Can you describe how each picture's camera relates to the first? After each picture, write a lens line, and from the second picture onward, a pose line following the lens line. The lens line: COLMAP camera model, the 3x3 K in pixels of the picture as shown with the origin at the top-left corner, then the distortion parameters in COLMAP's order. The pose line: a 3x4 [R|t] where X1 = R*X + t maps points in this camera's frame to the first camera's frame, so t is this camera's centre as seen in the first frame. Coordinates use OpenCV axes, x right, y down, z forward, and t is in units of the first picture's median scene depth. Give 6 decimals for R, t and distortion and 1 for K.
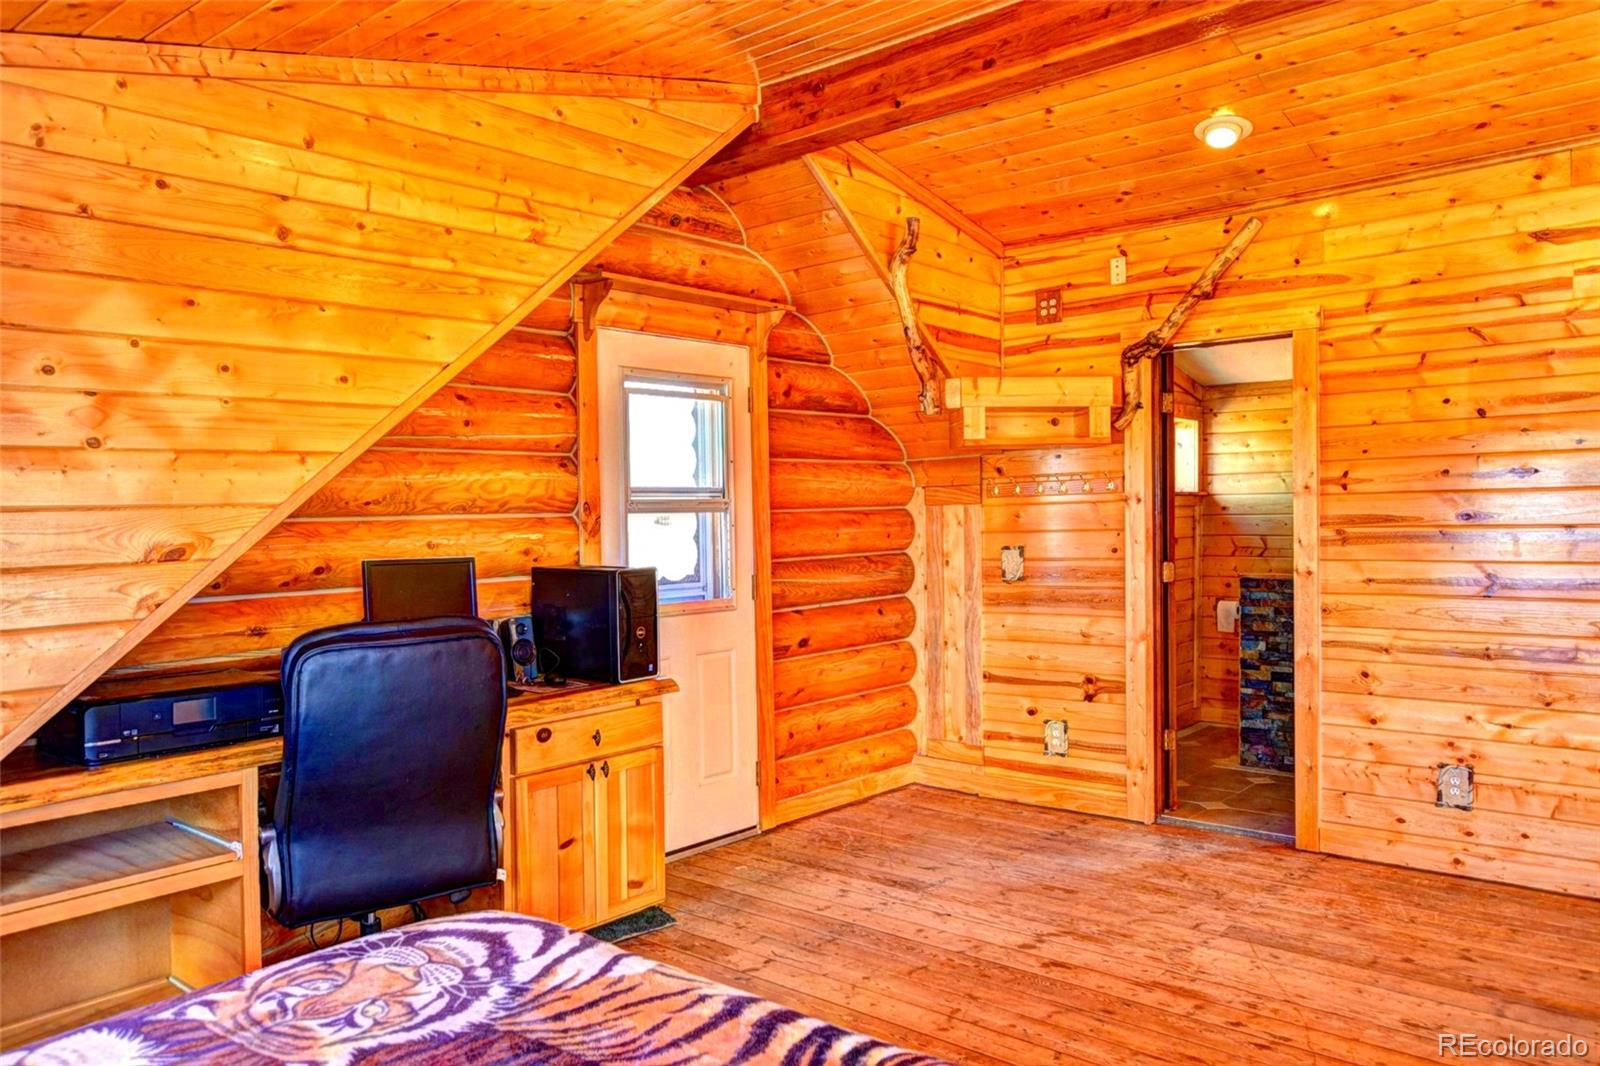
lens RADIAL K [[1158.2, 0, 800.7], [0, 1158.2, 534.1], [0, 0, 1]] dist [-0.012075, 0.025789]
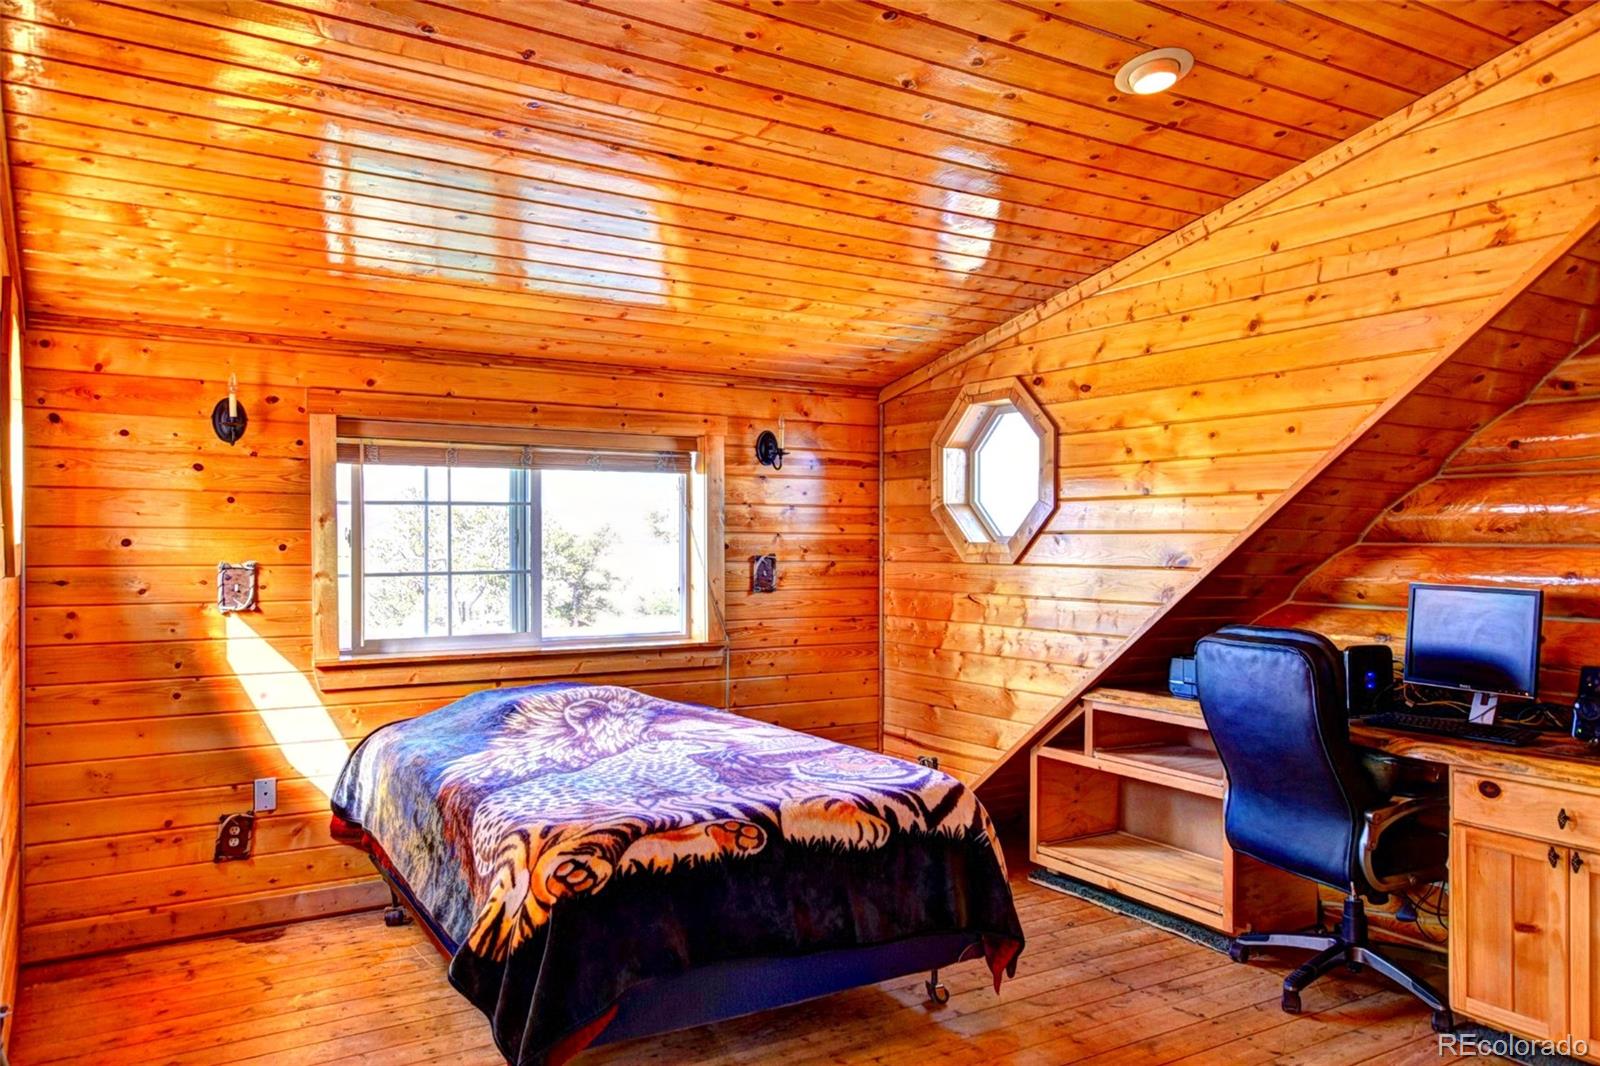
lens RADIAL K [[1158.2, 0, 802.0], [0, 1158.2, 529.9], [0, 0, 1]] dist [-0.012075, 0.025789]
pose [[-0.308446, 0.015876, -0.951109, 1.275585], [-0.018161, 0.999580, 0.022574, -0.063053], [0.951068, 0.024236, -0.308029, 1.215234]]
